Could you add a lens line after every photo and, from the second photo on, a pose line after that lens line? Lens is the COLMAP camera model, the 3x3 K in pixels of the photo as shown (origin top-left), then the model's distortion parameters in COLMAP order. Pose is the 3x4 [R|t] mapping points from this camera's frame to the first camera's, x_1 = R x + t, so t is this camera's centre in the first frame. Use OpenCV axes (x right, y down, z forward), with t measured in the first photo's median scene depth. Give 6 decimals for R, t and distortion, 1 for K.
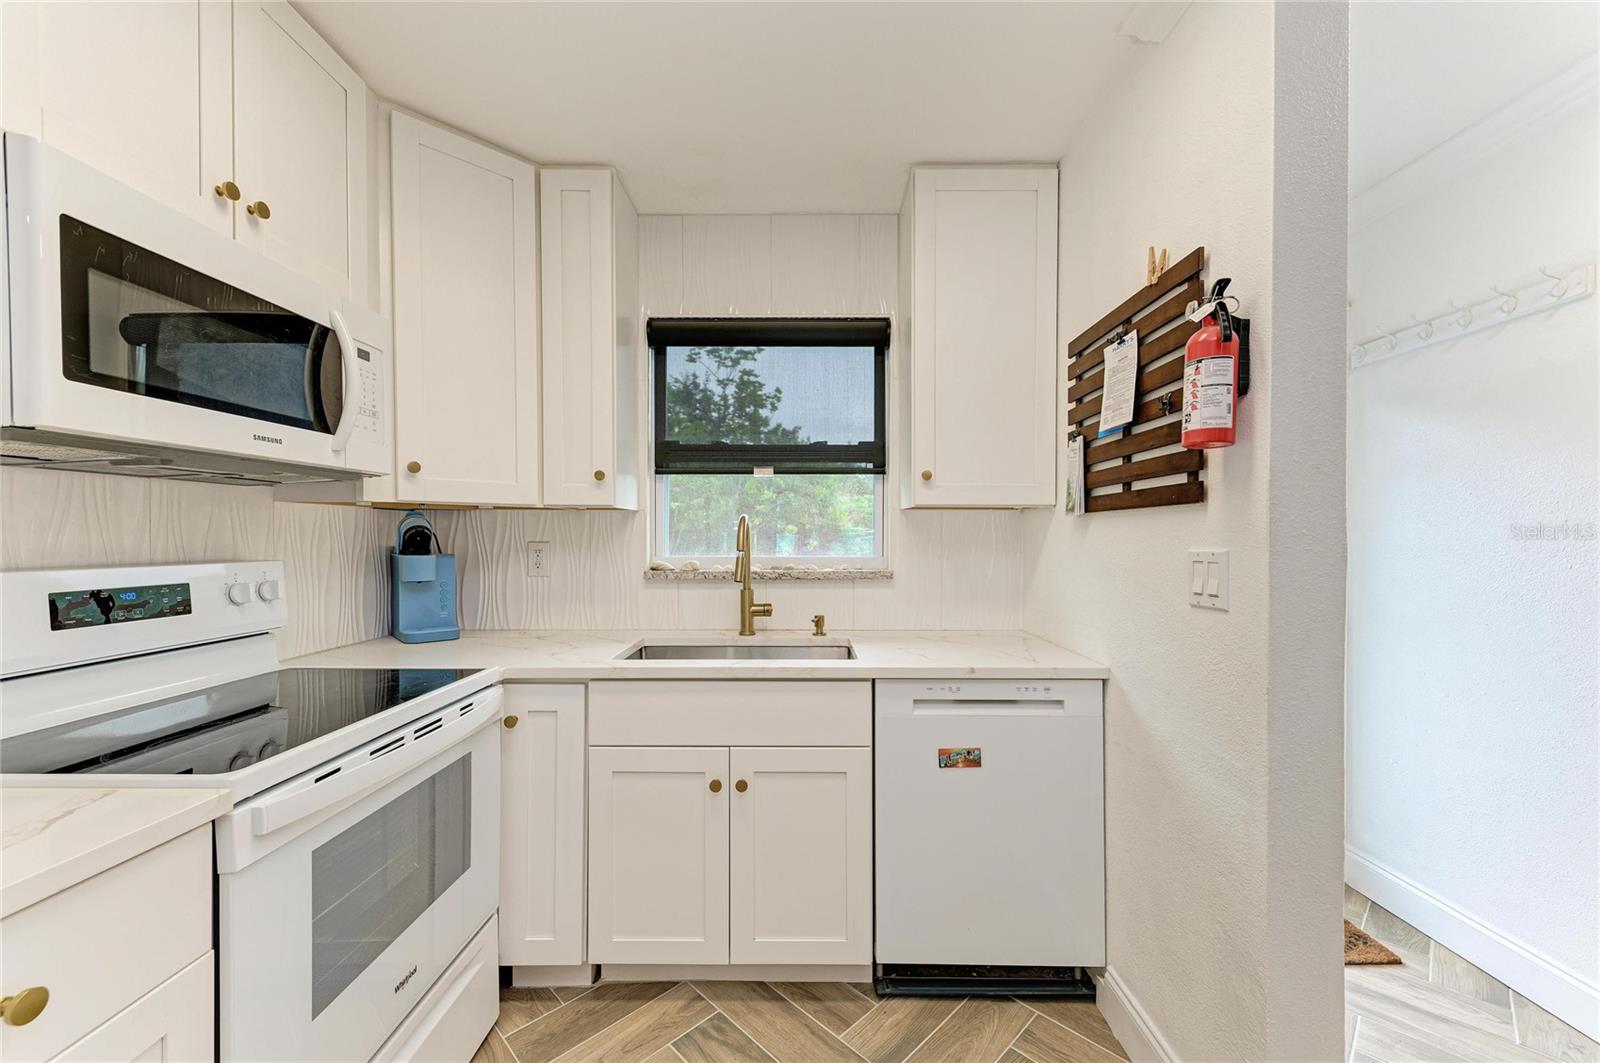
lens RADIAL K [[649.2, 0, 800.0], [0, 649.2, 531.5], [0, 0, 1]] dist [0.017287, -0.000071]
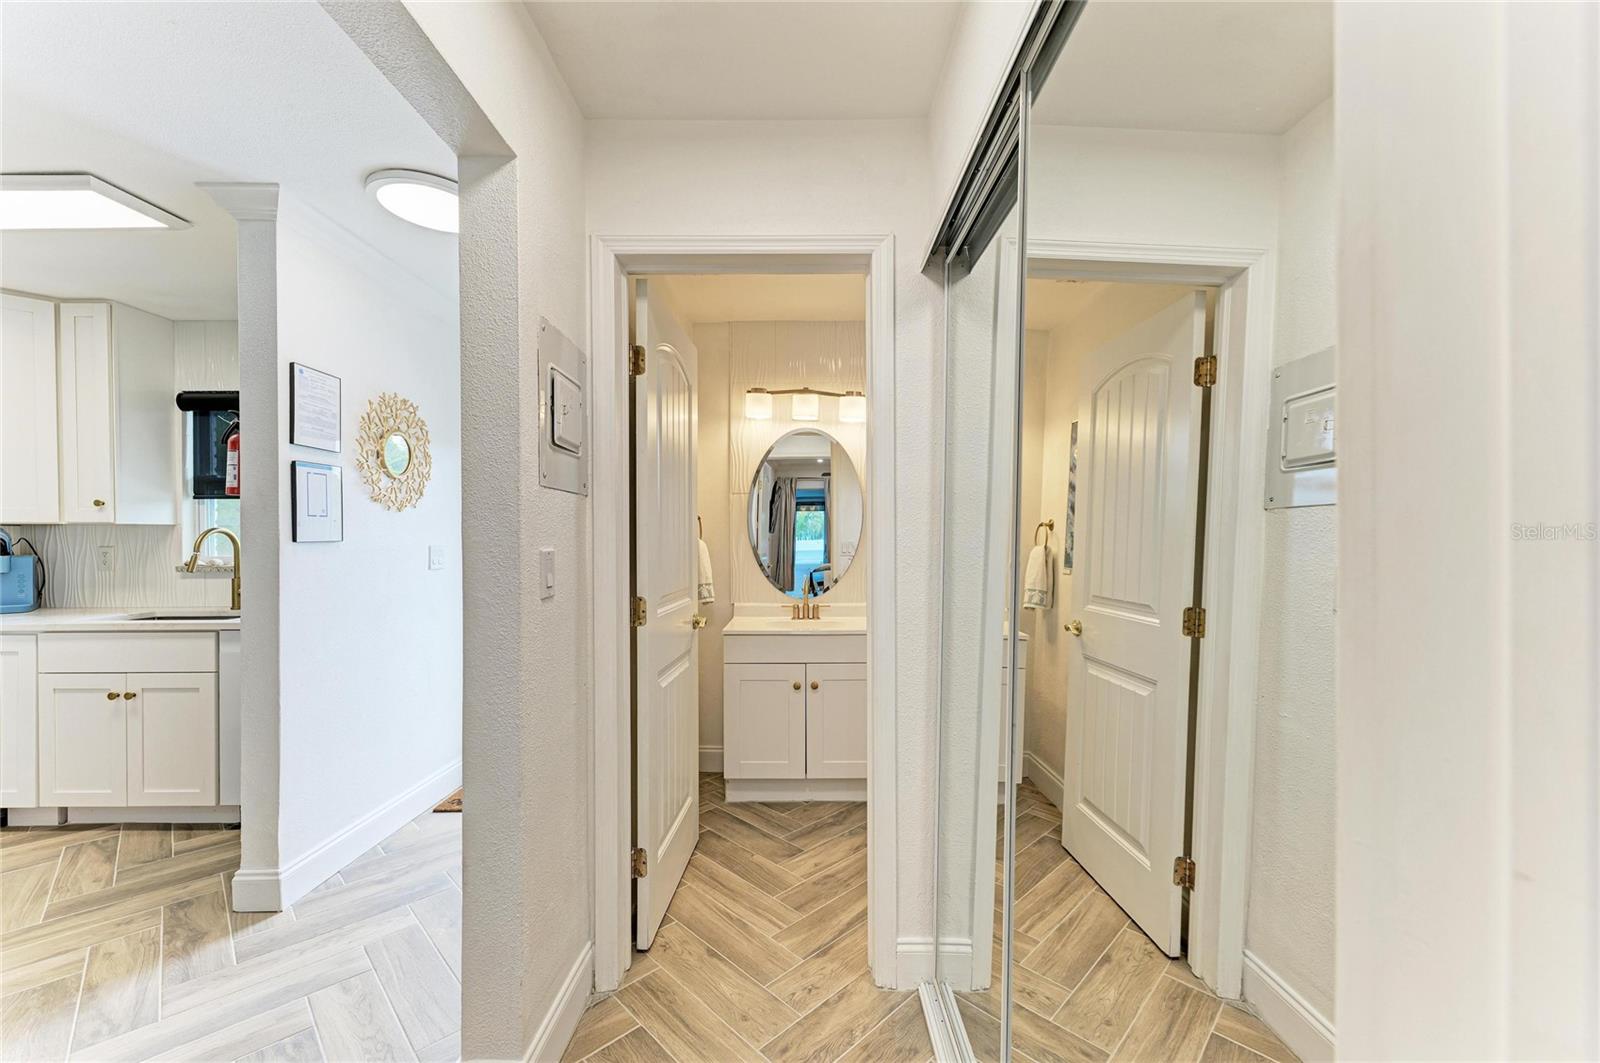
lens RADIAL K [[649.2, 0, 800.0], [0, 649.2, 531.5], [0, 0, 1]] dist [0.017287, -0.000071]
pose [[0.999966, 0.000315, -0.008193, 1.421923], [-0.000306, 0.999999, 0.001085, -0.022785], [0.008193, -0.001083, 0.999966, -0.571988]]
